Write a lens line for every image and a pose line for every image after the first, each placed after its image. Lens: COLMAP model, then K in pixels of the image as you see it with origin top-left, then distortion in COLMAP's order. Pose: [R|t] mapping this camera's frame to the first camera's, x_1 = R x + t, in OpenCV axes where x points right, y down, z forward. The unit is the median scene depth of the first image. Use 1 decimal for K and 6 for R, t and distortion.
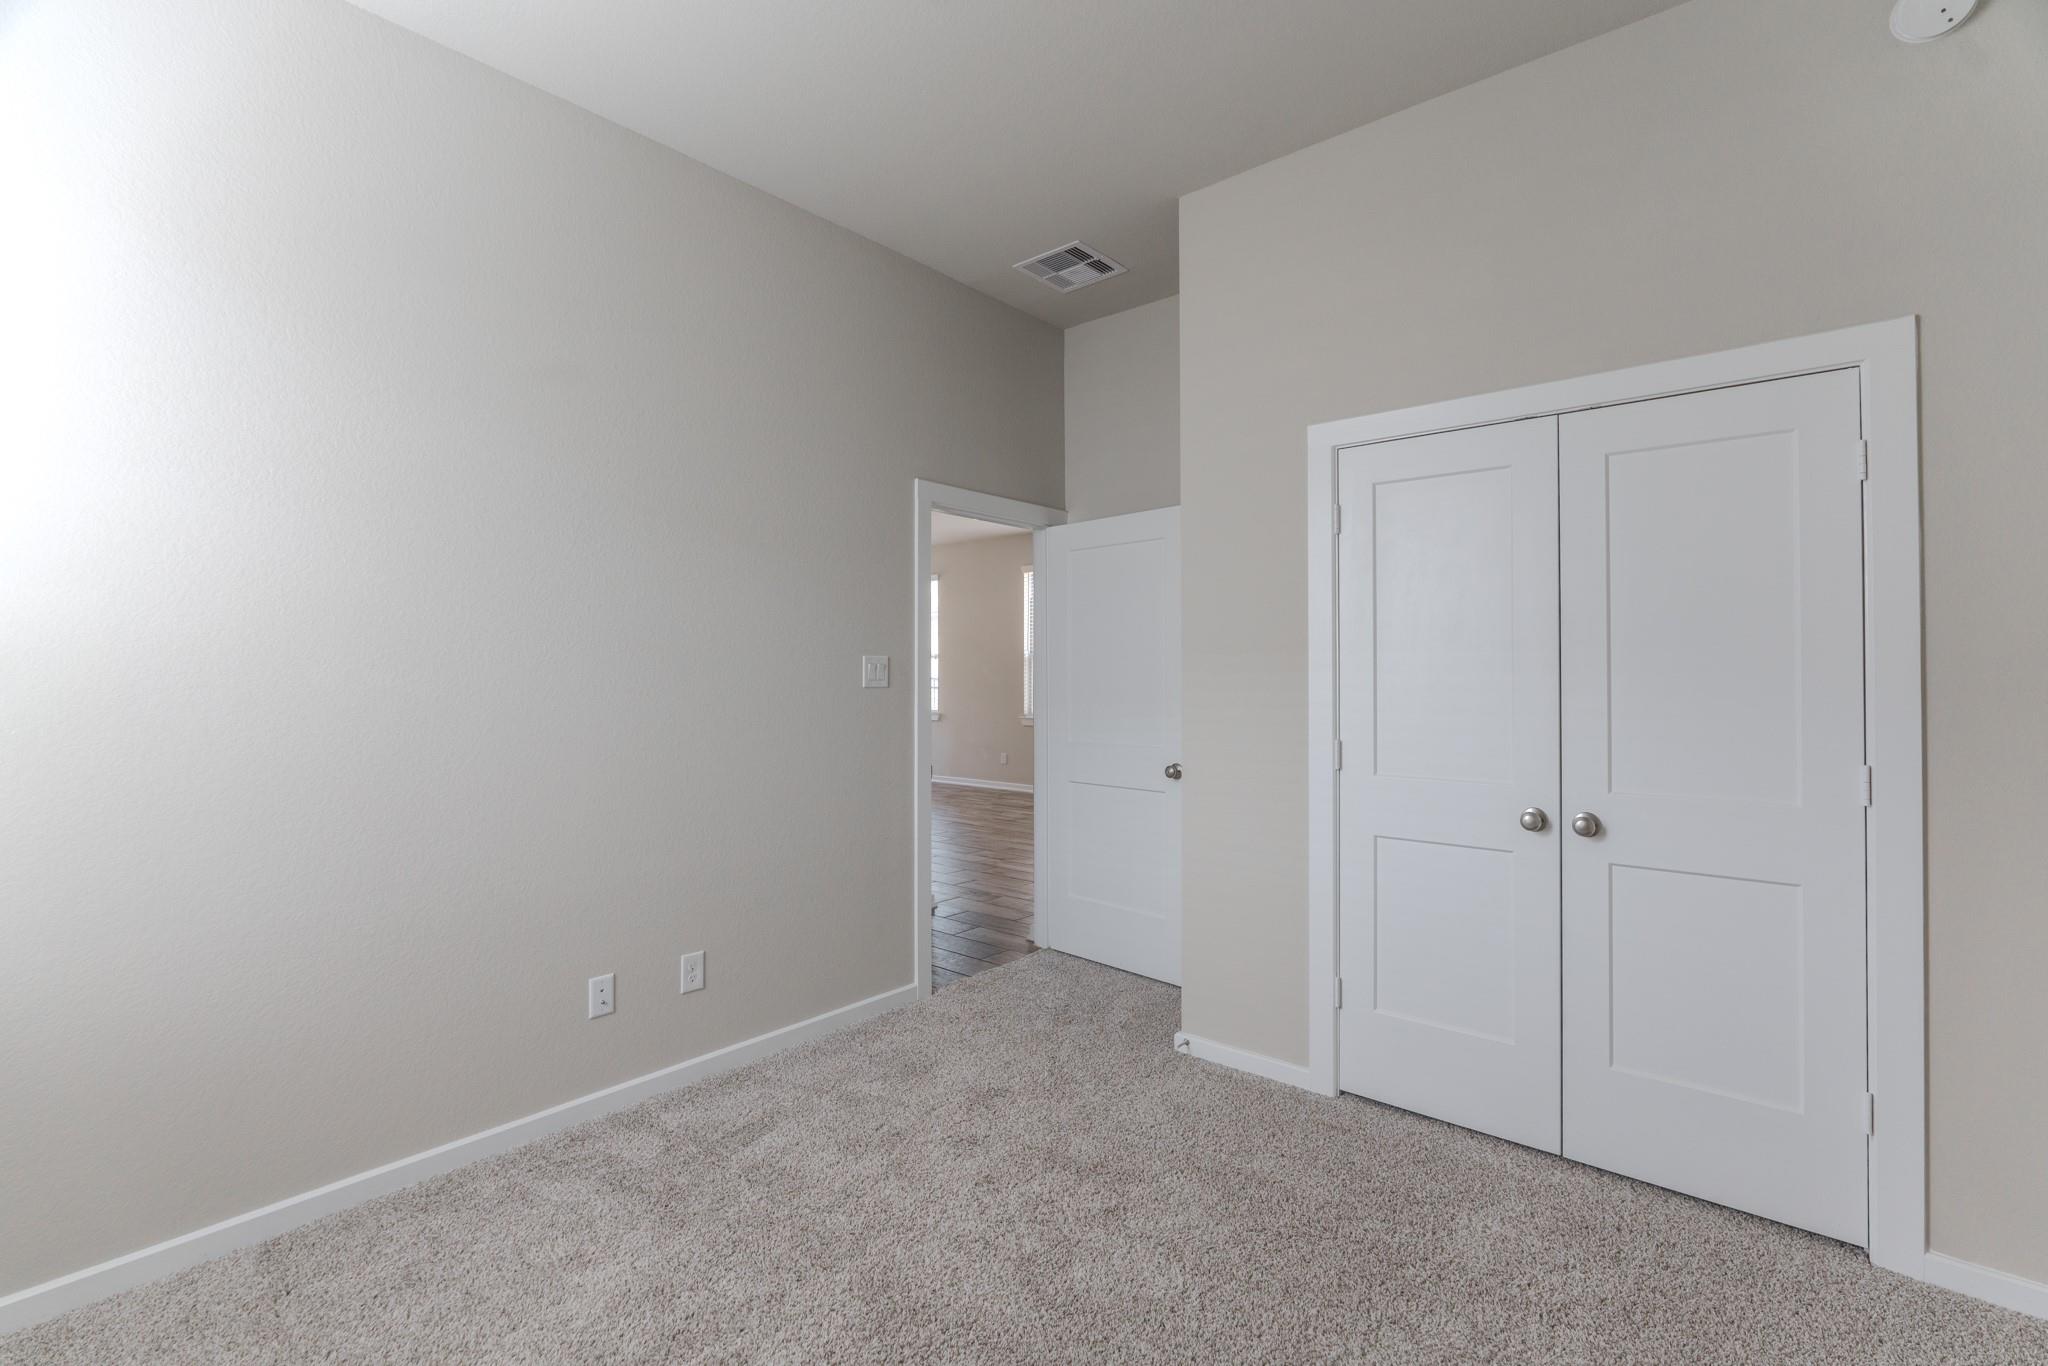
lens RADIAL K [[922.7, 0, 1032.3], [0, 922.7, 660.8], [0, 0, 1]] dist [-0.000978, -0.000174]
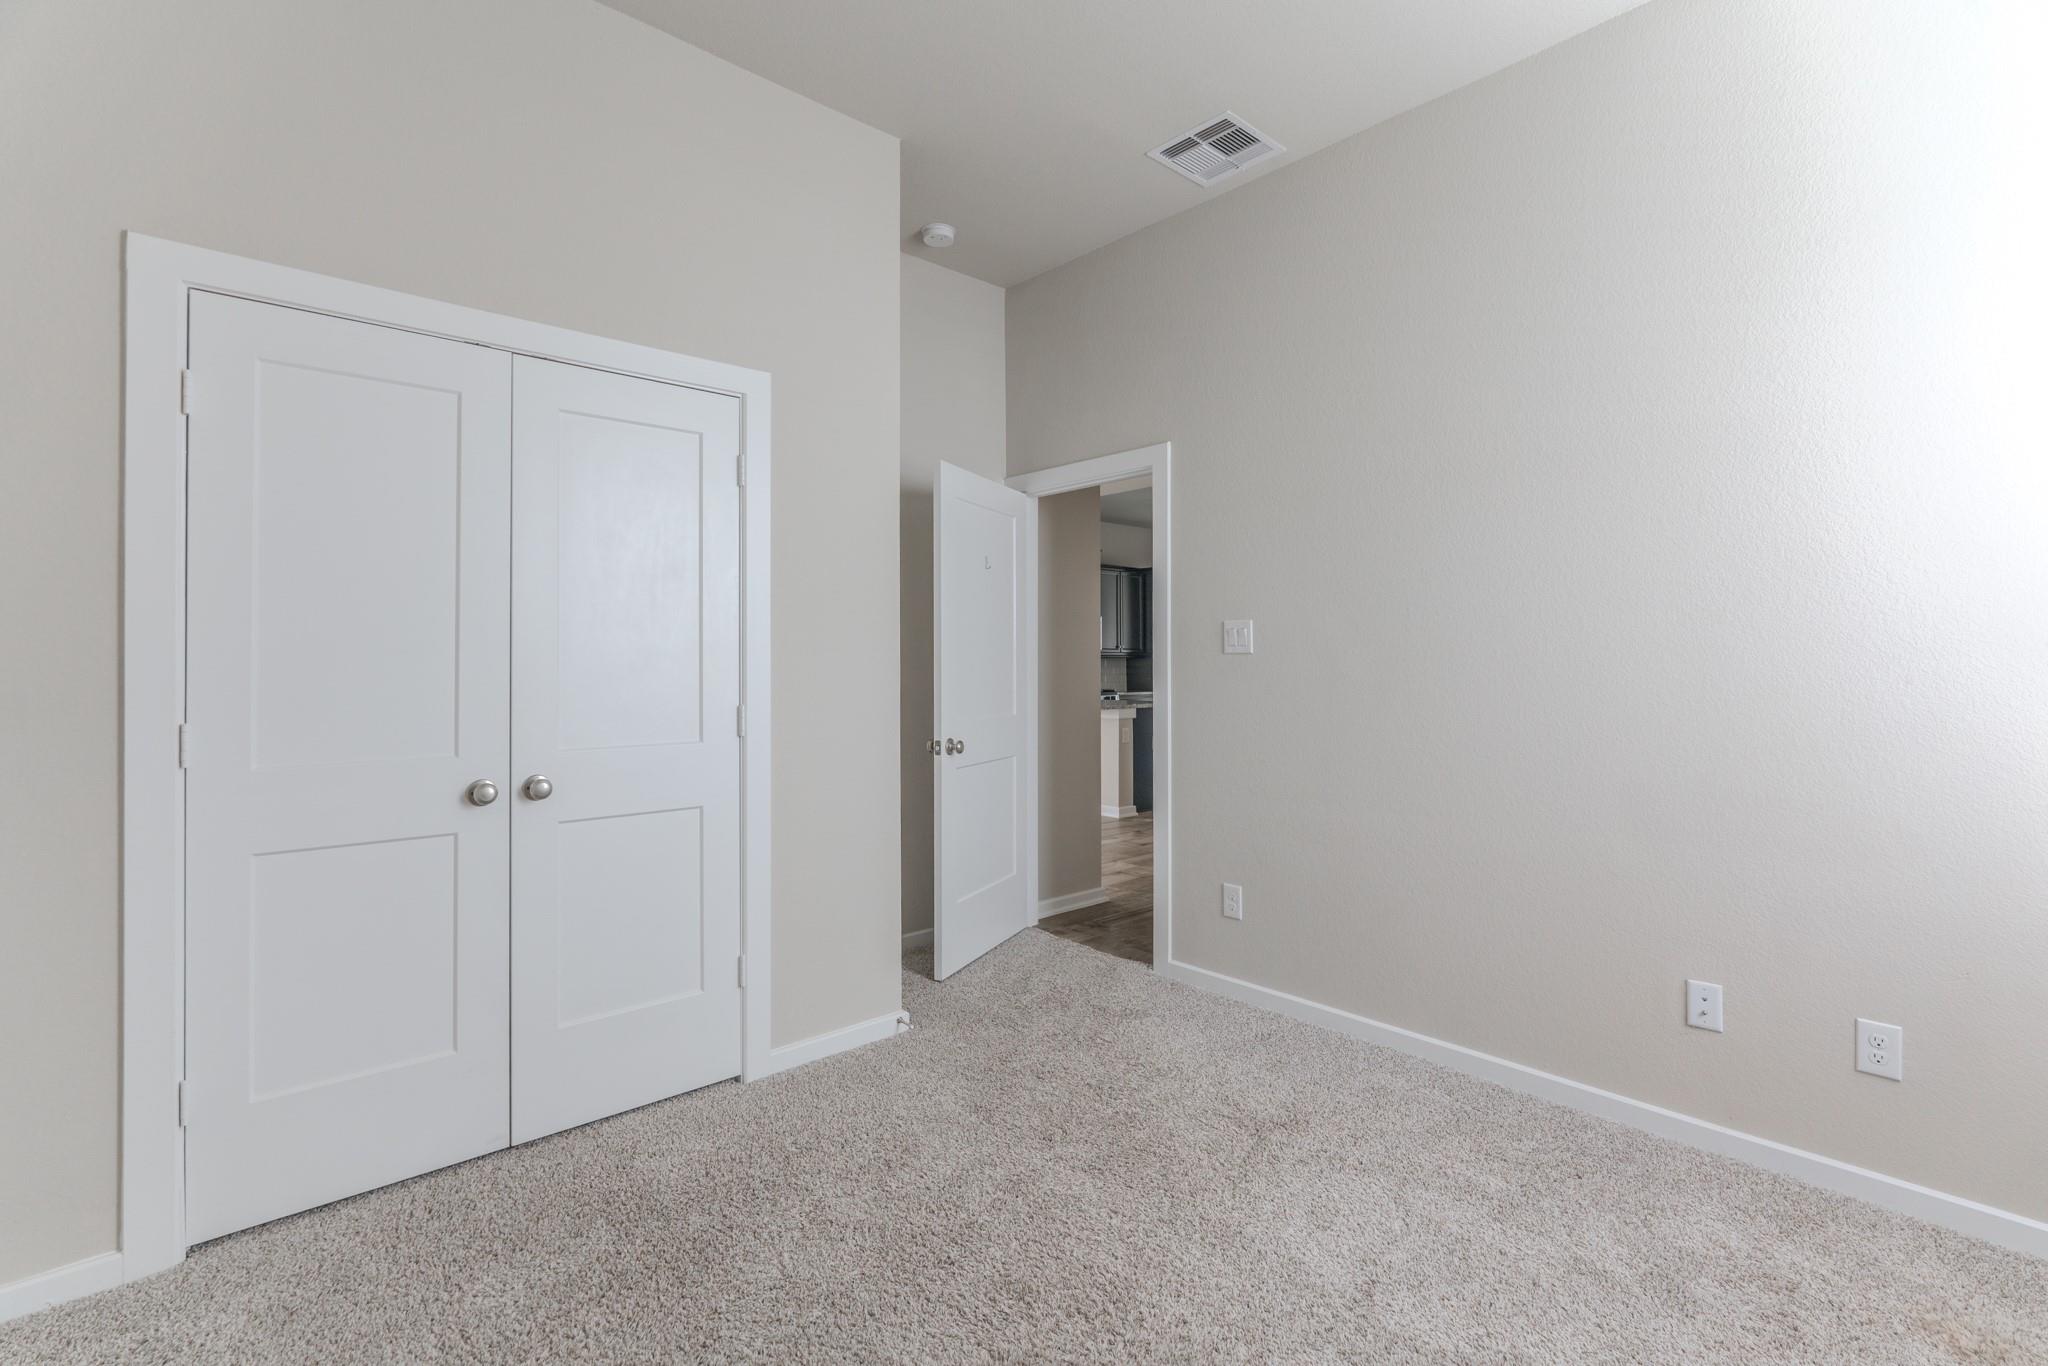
lens RADIAL K [[922.7, 0, 1032.3], [0, 922.7, 660.8], [0, 0, 1]] dist [-0.000978, -0.000174]
pose [[0.121894, 0.001404, 0.992542, -0.295937], [-0.015641, 0.999878, 0.000506, 0.035863], [-0.992420, -0.015586, 0.121901, 0.369733]]
